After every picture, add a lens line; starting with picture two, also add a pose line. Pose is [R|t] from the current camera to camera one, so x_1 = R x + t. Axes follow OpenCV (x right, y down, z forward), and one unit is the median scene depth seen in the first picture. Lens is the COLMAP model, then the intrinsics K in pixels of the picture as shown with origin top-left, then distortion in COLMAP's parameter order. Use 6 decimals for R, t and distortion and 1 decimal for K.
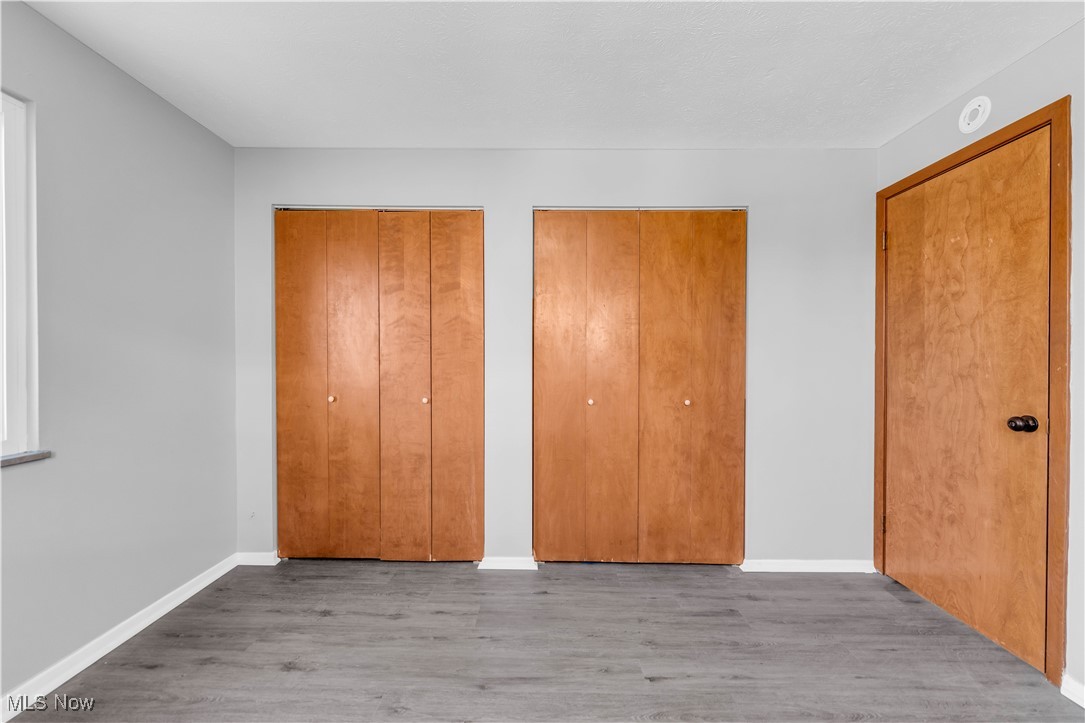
lens RADIAL K [[440.6, 0, 537.8], [0, 440.6, 362.6], [0, 0, 1]] dist [0.000530, -0.000034]
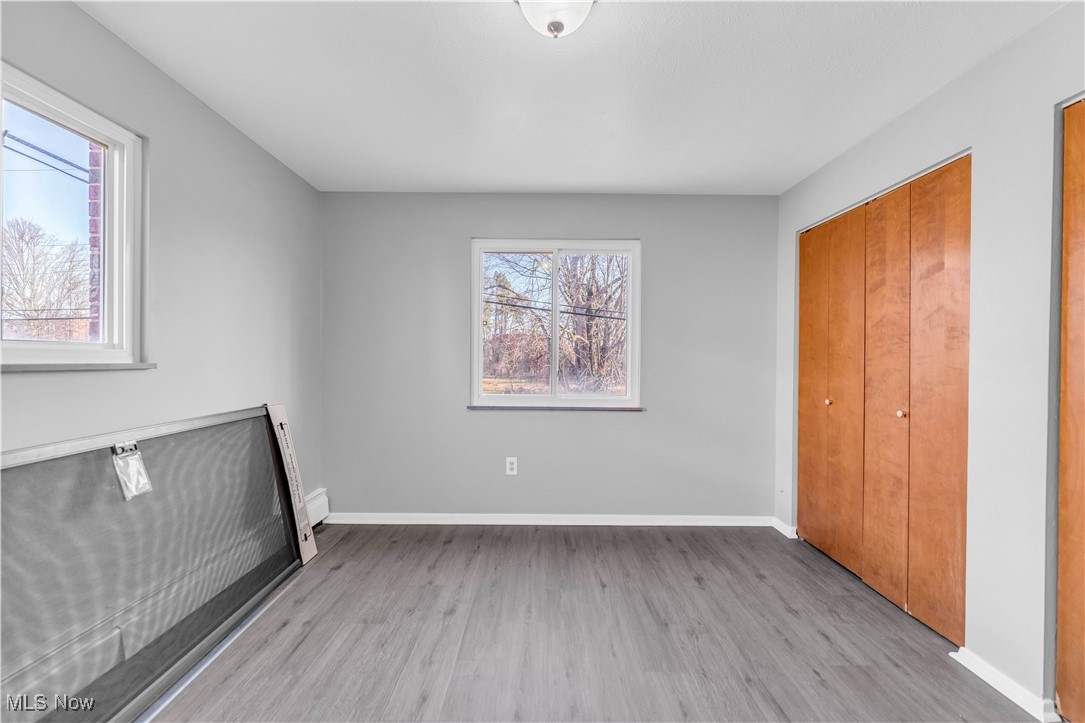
lens RADIAL K [[440.6, 0, 537.8], [0, 440.6, 362.6], [0, 0, 1]] dist [0.000530, -0.000034]
pose [[0.006806, 0.000662, -0.999977, 0.567910], [-0.014583, 0.999893, 0.000563, -0.000938], [0.999870, 0.014579, 0.006815, 0.307151]]
